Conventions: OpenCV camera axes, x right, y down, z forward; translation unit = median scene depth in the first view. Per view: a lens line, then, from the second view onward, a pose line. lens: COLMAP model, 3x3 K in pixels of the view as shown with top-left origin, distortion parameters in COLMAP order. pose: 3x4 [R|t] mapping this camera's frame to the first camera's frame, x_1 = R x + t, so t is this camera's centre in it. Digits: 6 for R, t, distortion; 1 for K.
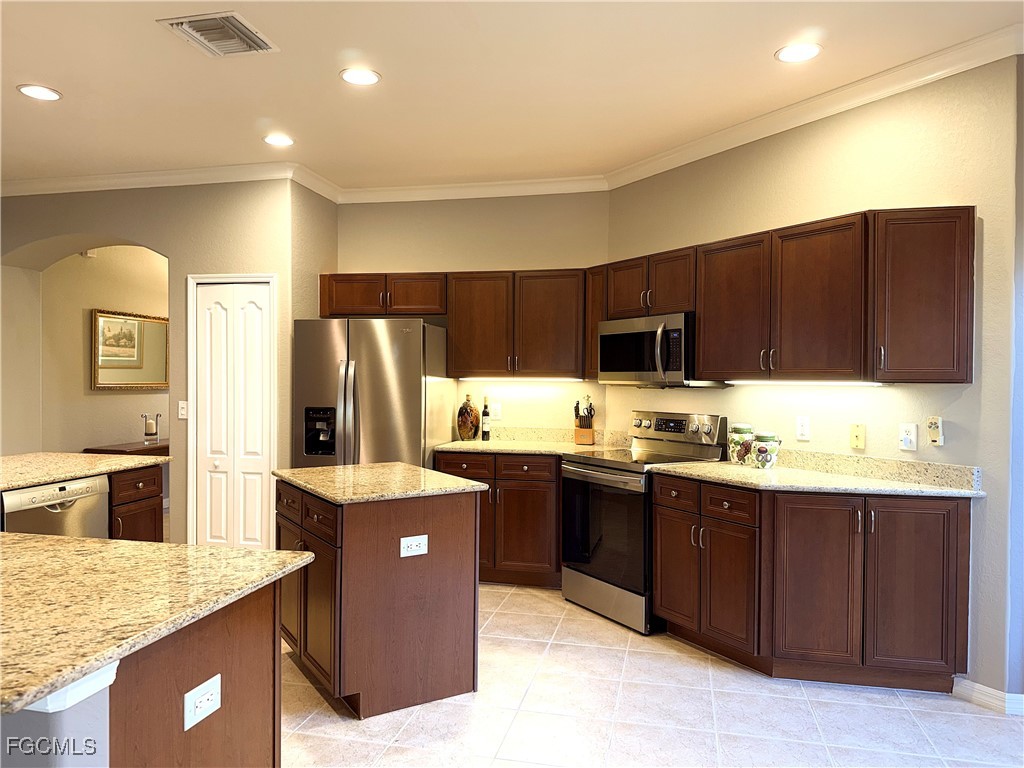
lens RADIAL K [[721.7, 0, 513.1], [0, 721.7, 388.2], [0, 0, 1]] dist [0.090798, -0.131282]
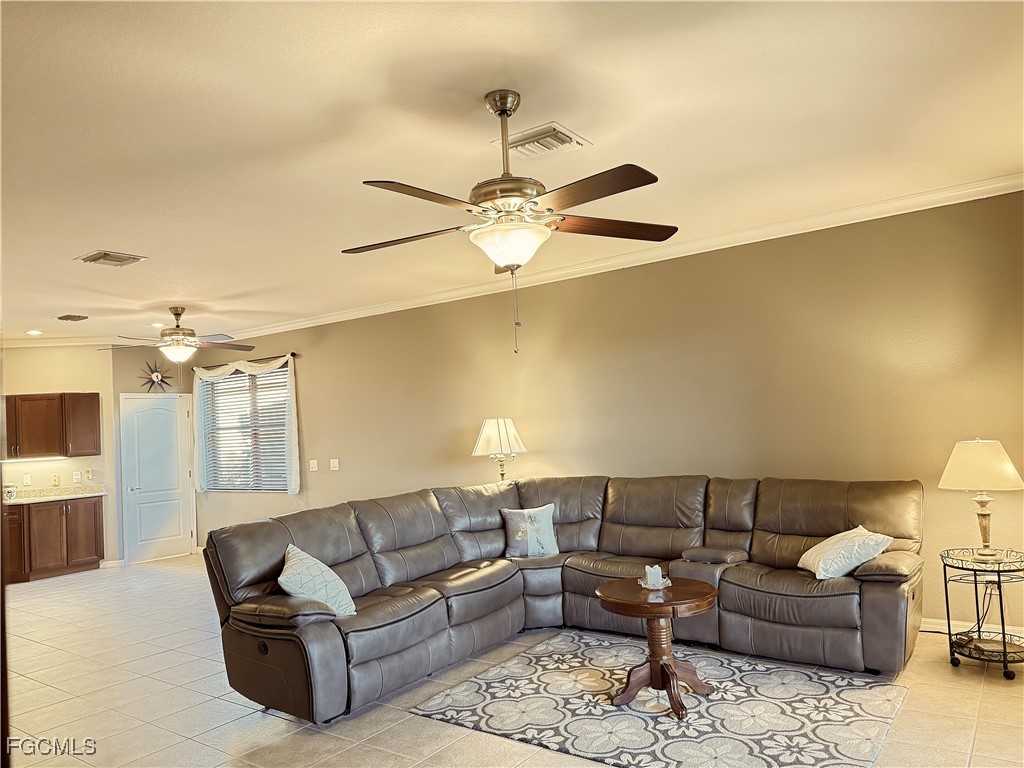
lens RADIAL K [[739.7, 0, 512.0], [0, 739.7, 384.0], [0, 0, 1]] dist [0.000686, -0.001514]
pose [[0.373624, 0.023497, 0.927283, -1.156744], [0.074856, 0.995655, -0.055390, -0.002235], [-0.924555, 0.090108, 0.370242, -1.250083]]
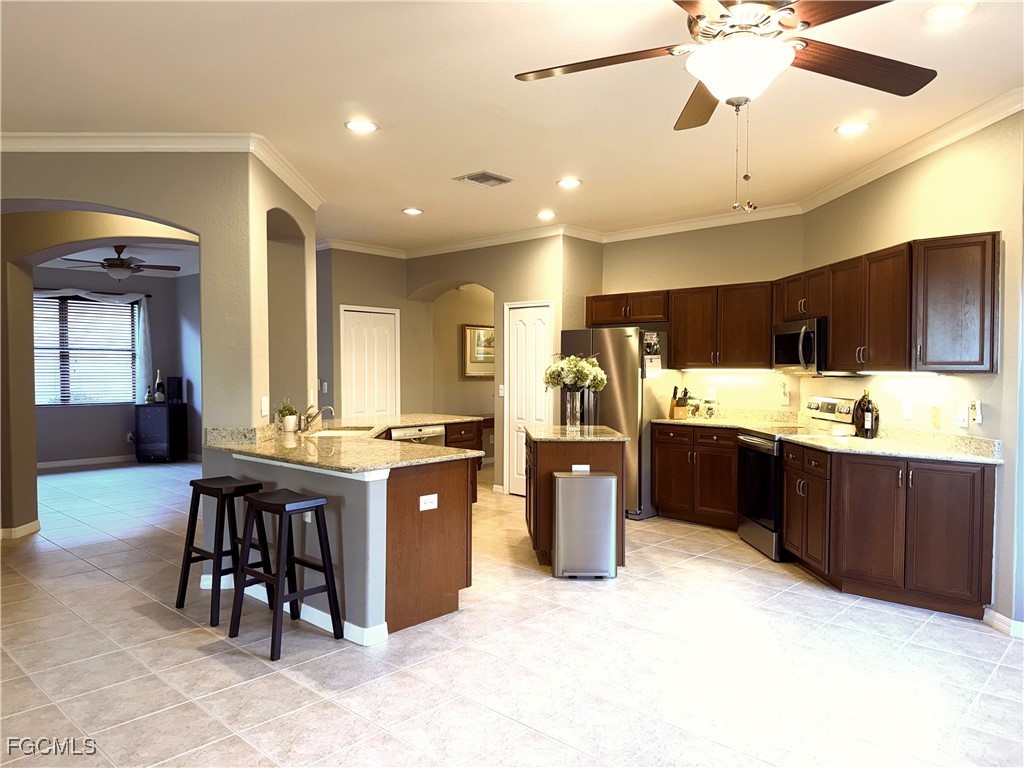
lens RADIAL K [[721.7, 0, 513.1], [0, 721.7, 388.2], [0, 0, 1]] dist [0.090798, -0.131282]
pose [[0.866500, 0.011213, -0.499050, 0.427827], [-0.005018, 0.999893, 0.013753, 0.004573], [0.499151, -0.009413, 0.866464, -0.397515]]
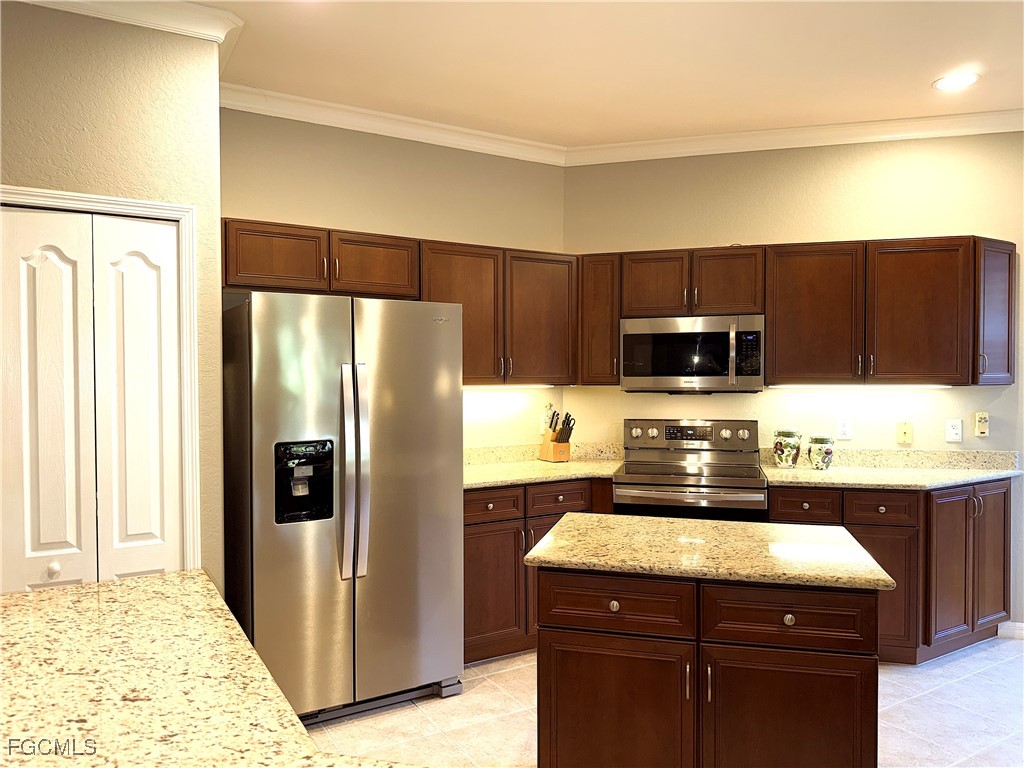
lens RADIAL K [[721.7, 0, 513.1], [0, 721.7, 388.2], [0, 0, 1]] dist [0.090798, -0.131282]
pose [[0.726408, -0.022798, 0.686886, -0.678152], [0.020239, 0.999726, 0.011778, -0.025925], [-0.686966, 0.005346, 0.726670, 0.543036]]
